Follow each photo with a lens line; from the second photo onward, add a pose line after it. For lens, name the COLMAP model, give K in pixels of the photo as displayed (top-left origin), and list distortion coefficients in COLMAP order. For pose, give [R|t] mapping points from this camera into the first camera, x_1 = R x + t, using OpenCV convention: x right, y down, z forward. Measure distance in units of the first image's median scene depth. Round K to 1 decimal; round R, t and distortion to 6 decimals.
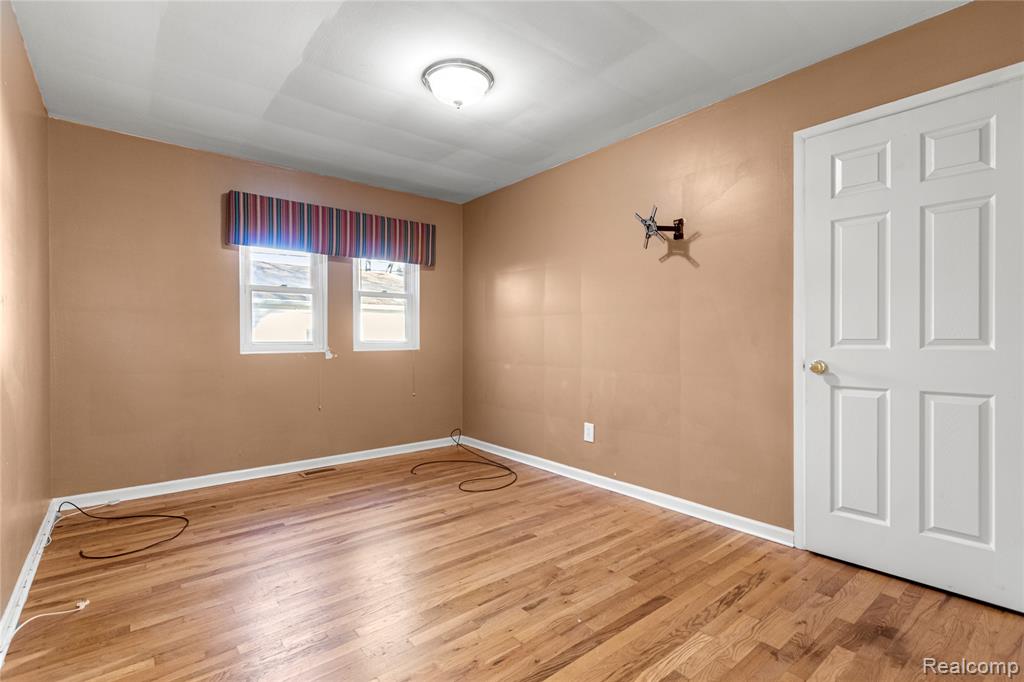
lens RADIAL K [[475.5, 0, 503.8], [0, 475.5, 341.6], [0, 0, 1]] dist [0.003245, -0.001861]
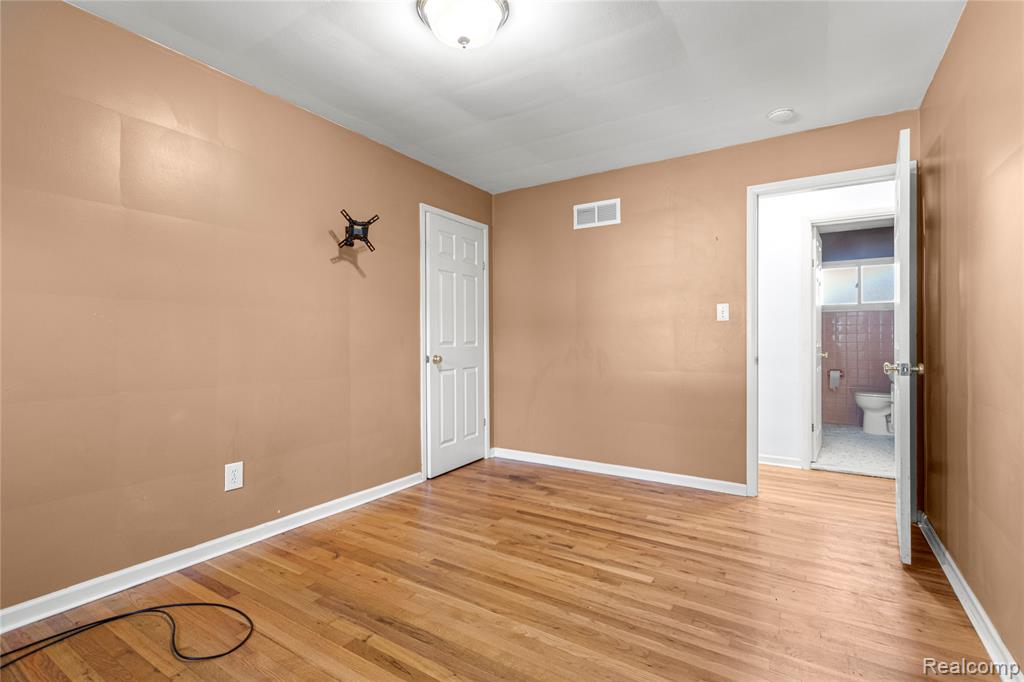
lens RADIAL K [[475.5, 0, 506.0], [0, 475.5, 338.3], [0, 0, 1]] dist [0.003245, -0.001861]
pose [[-0.307628, 0.001404, 0.951506, -0.873511], [0.005614, 0.999984, 0.000340, -0.013927], [-0.951490, 0.005447, -0.307631, 1.192640]]
